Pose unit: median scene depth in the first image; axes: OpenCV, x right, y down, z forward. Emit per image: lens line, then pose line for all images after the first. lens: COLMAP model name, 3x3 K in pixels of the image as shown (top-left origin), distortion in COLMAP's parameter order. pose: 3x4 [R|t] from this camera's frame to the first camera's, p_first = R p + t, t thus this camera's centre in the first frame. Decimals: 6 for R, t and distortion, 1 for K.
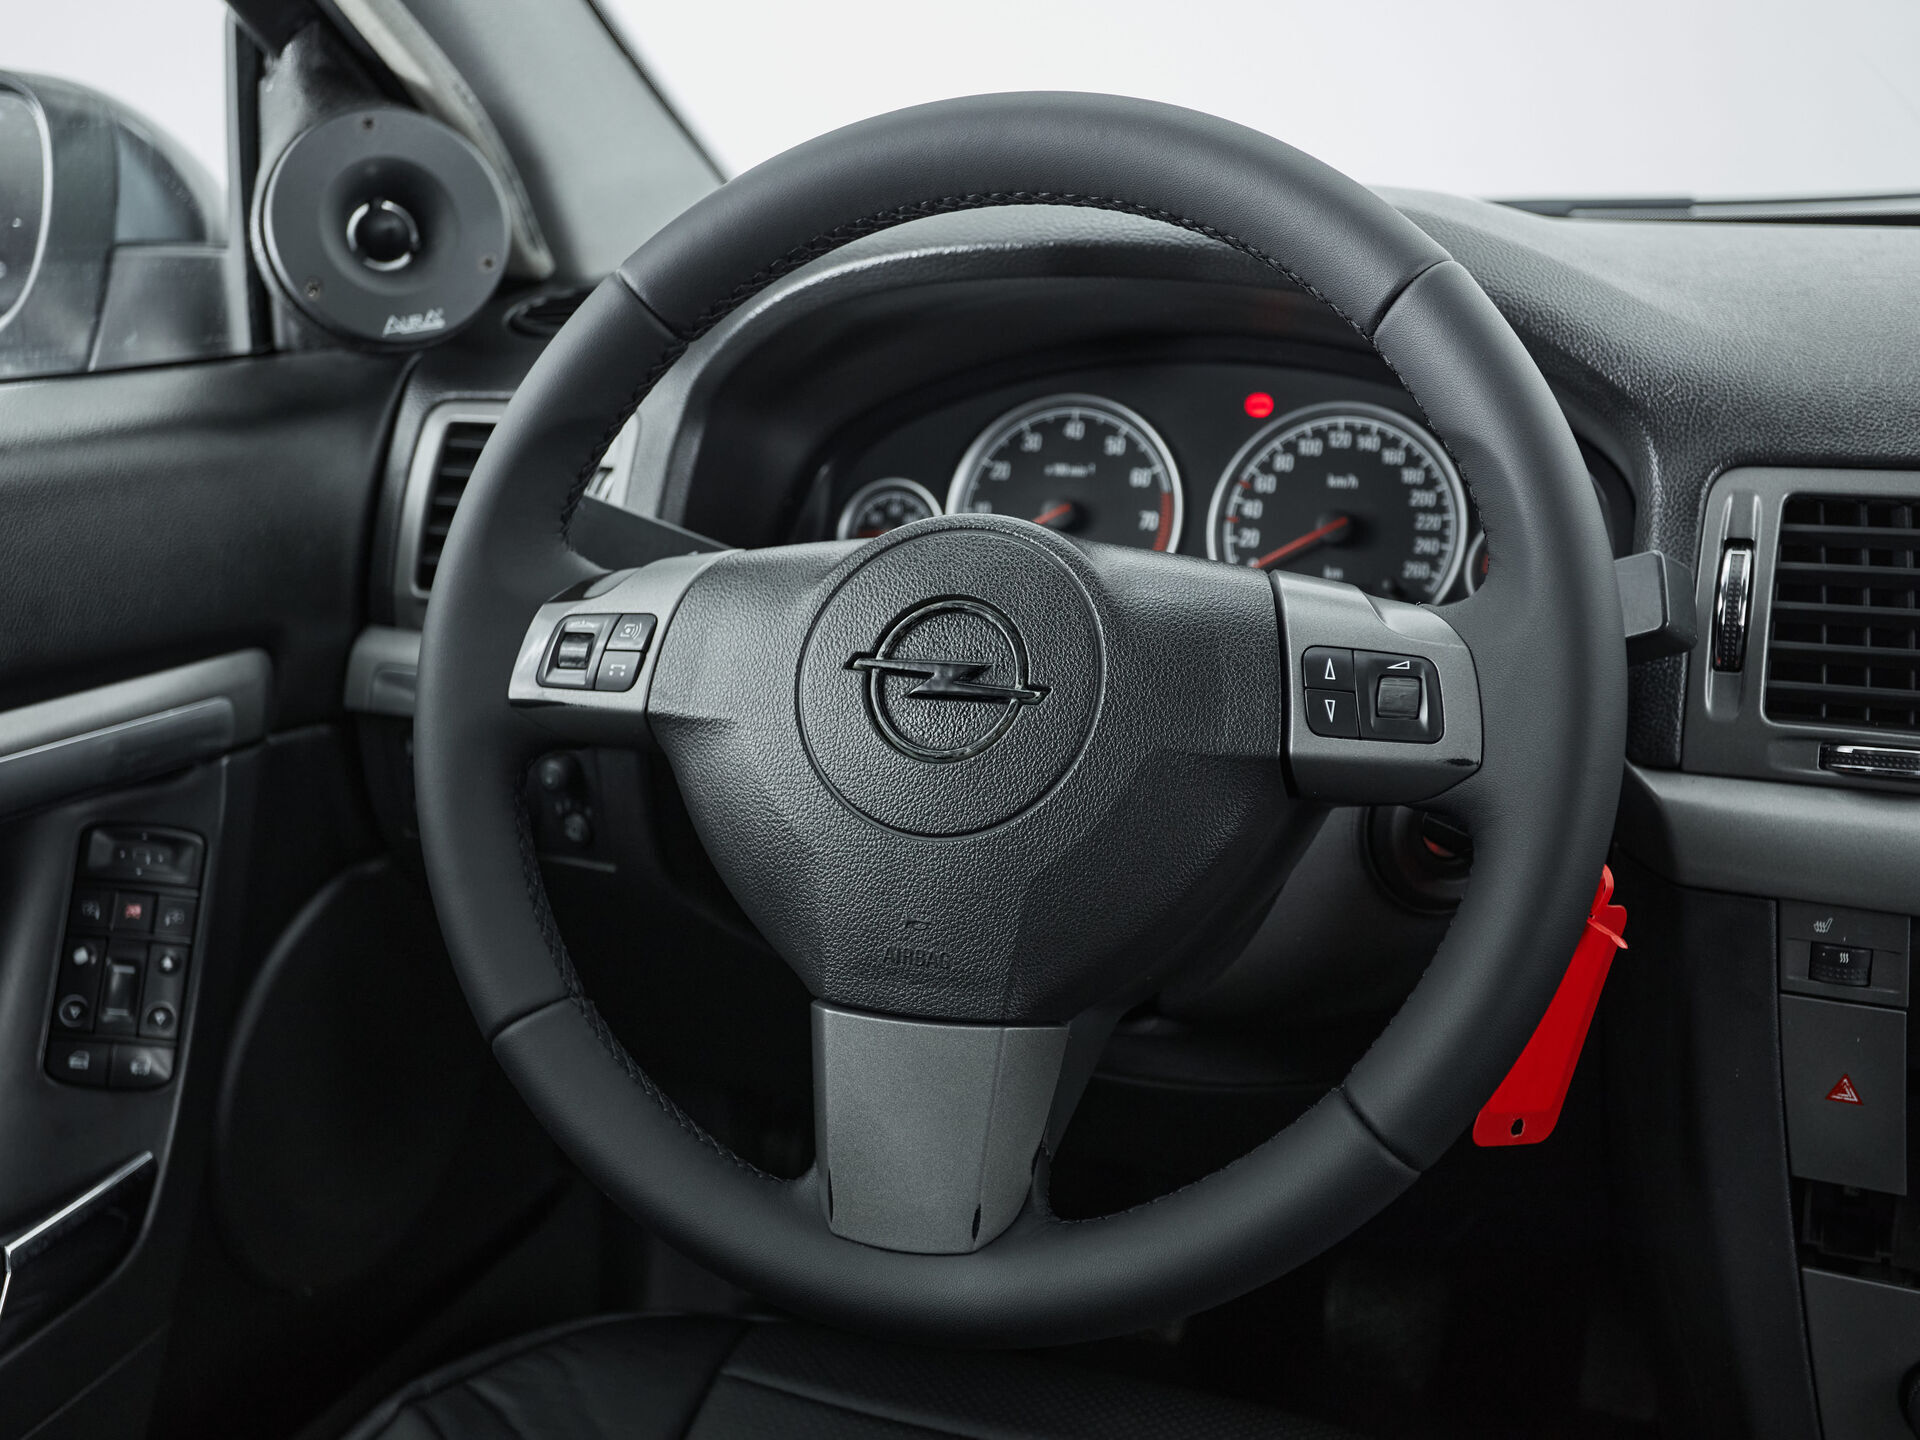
lens RADIAL K [[2246.7, 0, 911.5], [0, 2246.7, 705.6], [0, 0, 1]] dist [0.020158, 0.000000]
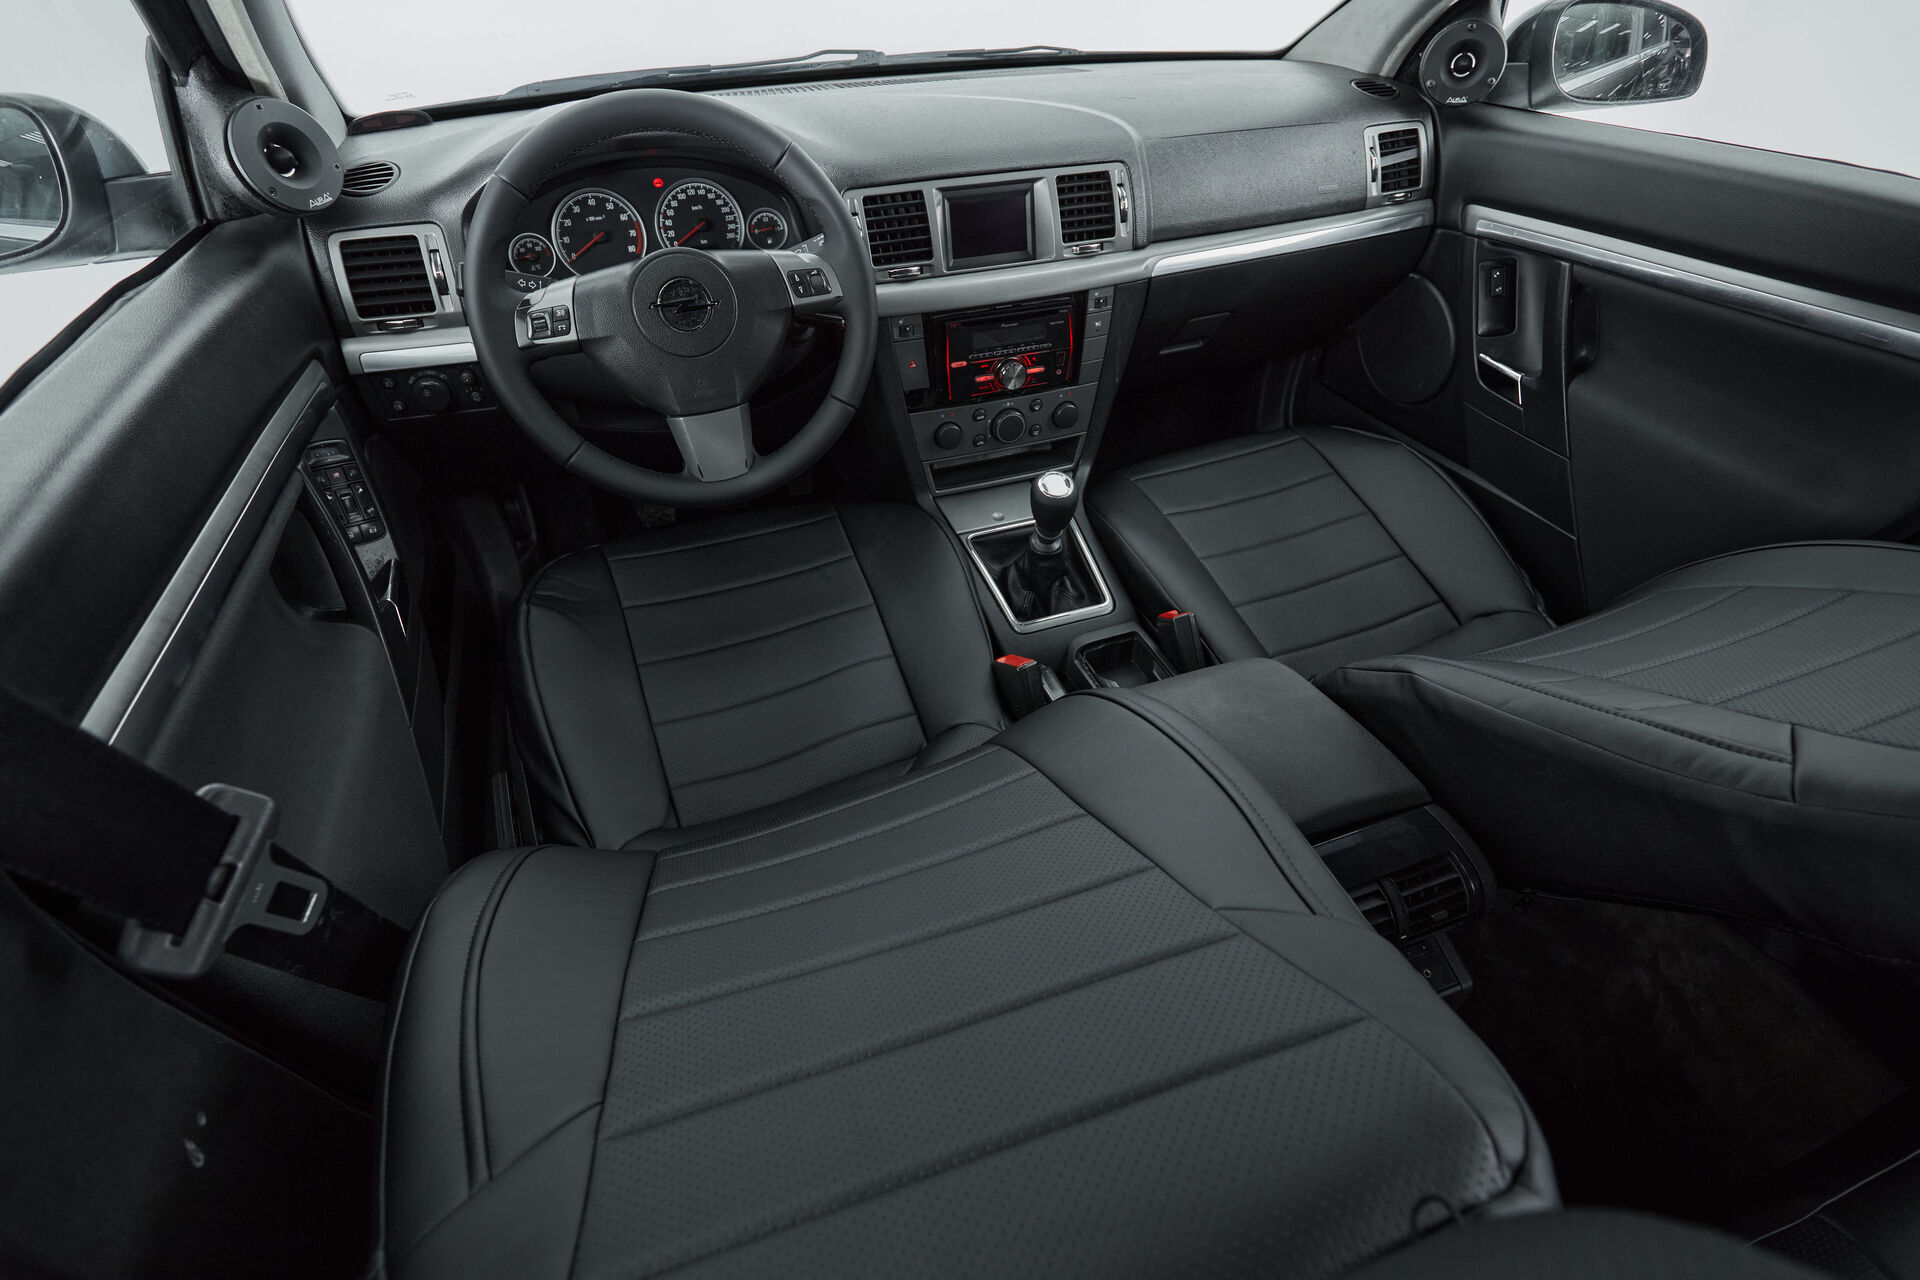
lens RADIAL K [[929.5, 0, 957.2], [0, 929.5, 641.0], [0, 0, 1]] dist [-0.004608, -0.000846]
pose [[0.735104, -0.416405, 0.535004, -0.557327], [0.173477, 0.878405, 0.445321, -0.104240], [-0.655383, -0.234547, 0.717956, -0.289435]]
